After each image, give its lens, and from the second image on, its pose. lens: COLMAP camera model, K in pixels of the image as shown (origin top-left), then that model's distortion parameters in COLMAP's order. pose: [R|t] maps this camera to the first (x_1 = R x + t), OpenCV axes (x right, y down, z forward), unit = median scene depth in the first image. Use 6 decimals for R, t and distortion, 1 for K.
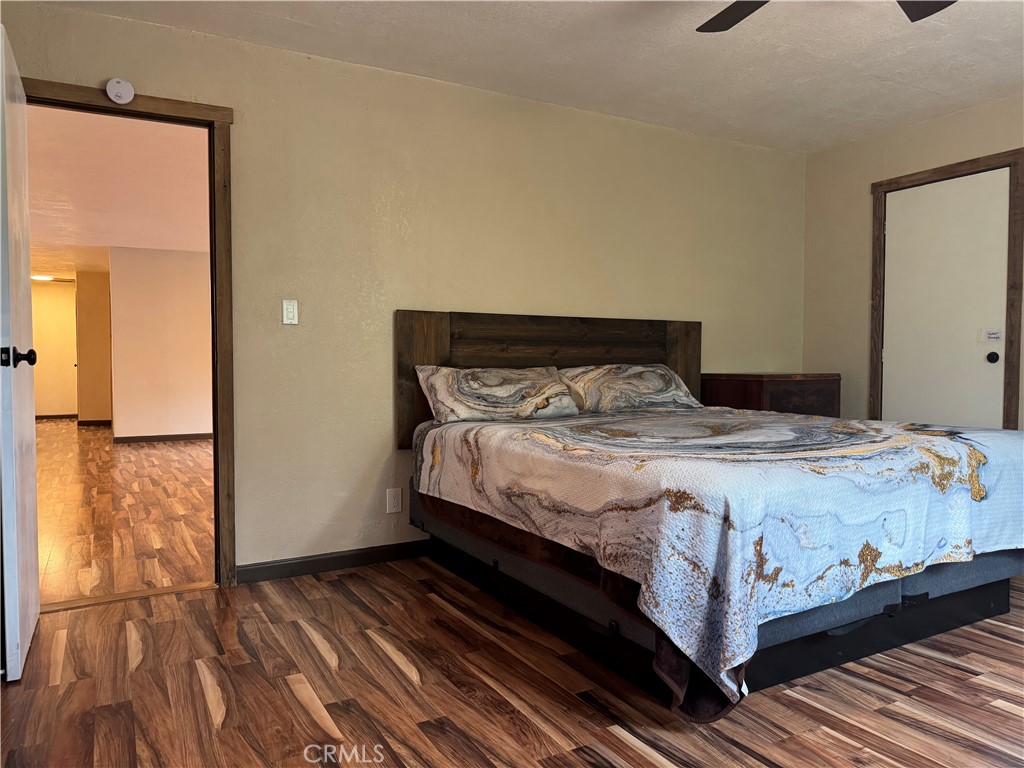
lens RADIAL K [[724.1, 0, 519.8], [0, 724.1, 381.4], [0, 0, 1]] dist [0.023838, -0.033787]
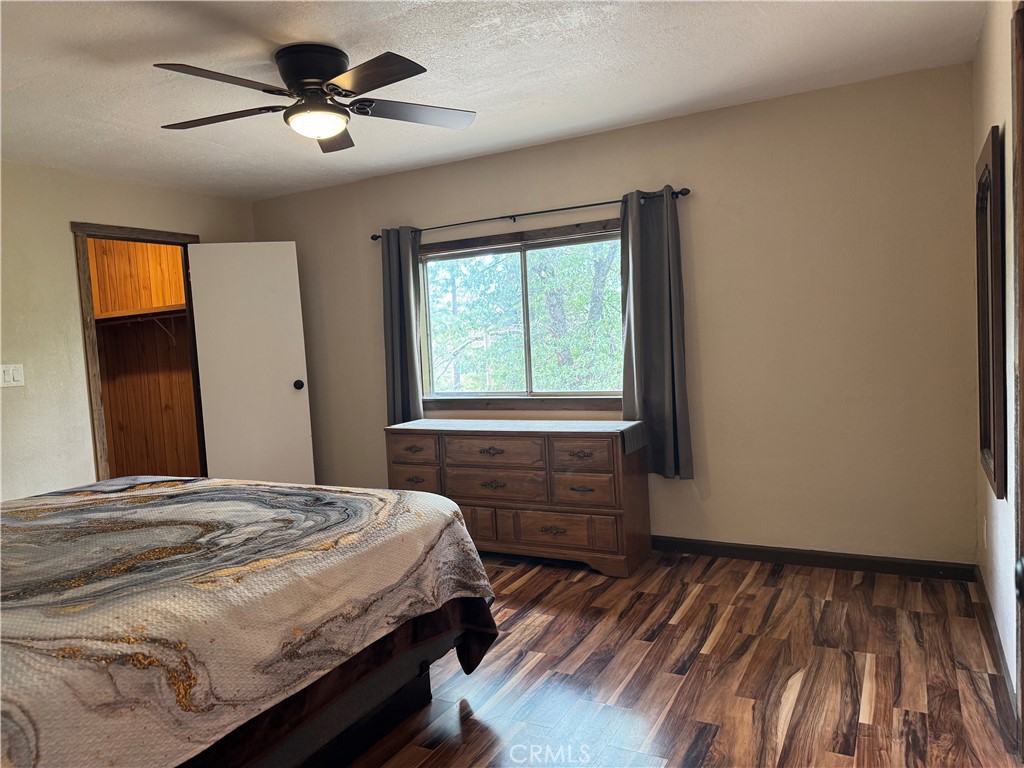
lens RADIAL K [[724.1, 0, 501.6], [0, 724.1, 386.8], [0, 0, 1]] dist [0.023838, -0.033787]
pose [[-0.527914, -0.024148, 0.848955, -0.757456], [0.080920, 0.993618, 0.078582, -0.141359], [-0.845434, 0.110182, -0.522590, 1.267349]]
